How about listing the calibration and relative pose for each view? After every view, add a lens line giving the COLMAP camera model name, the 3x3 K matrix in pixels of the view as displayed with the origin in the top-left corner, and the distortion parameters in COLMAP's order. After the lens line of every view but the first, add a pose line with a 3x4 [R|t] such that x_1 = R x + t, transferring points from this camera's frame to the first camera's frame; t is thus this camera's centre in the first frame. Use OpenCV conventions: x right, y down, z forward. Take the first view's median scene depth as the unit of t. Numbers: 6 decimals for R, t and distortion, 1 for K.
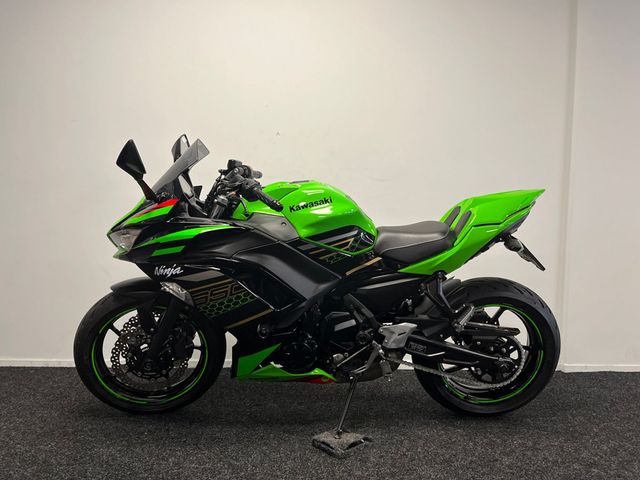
lens RADIAL K [[484.1, 0, 320.1], [0, 484.1, 243.8], [0, 0, 1]] dist [0.078863, -0.109011]
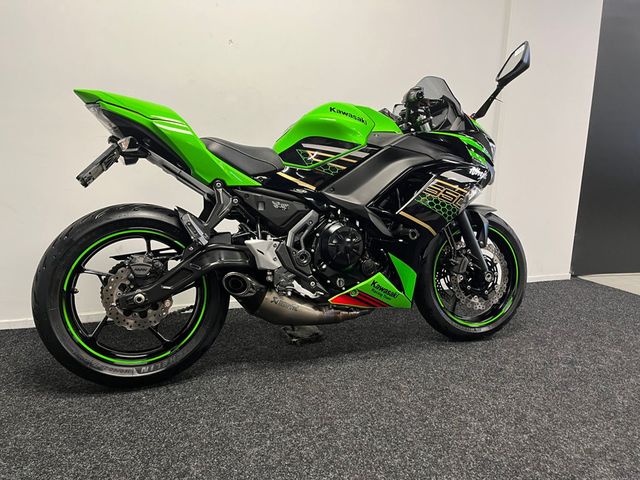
lens RADIAL K [[484.1, 0, 318.5], [0, 484.1, 239.9], [0, 0, 1]] dist [0.078863, -0.109011]
pose [[0.939167, -0.049208, 0.339917, -0.346827], [0.005433, 0.991688, 0.128550, 0.012697], [-0.343417, -0.118883, 0.931628, 0.149020]]
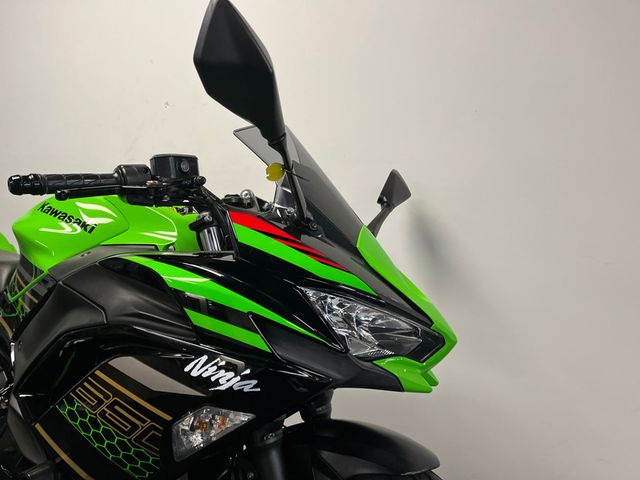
lens RADIAL K [[484.1, 0, 321.9], [0, 484.1, 244.8], [0, 0, 1]] dist [0.078863, -0.109011]
pose [[0.897274, 0.048258, -0.438829, 0.541161], [-0.026101, 0.998068, 0.056390, -0.113571], [0.440702, -0.039144, 0.896800, 0.694959]]
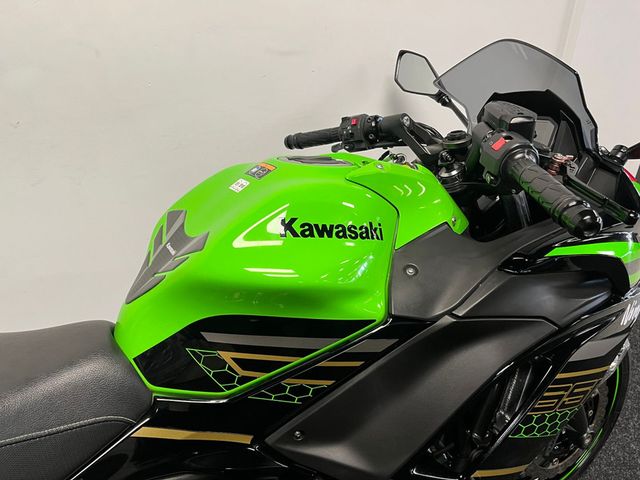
lens RADIAL K [[484.1, 0, 321.4], [0, 484.1, 240.9], [0, 0, 1]] dist [0.078863, -0.109011]
pose [[0.882356, -0.217934, 0.417076, -0.096778], [0.013092, 0.897323, 0.441180, -0.243953], [-0.470400, -0.383817, 0.794612, 0.798499]]
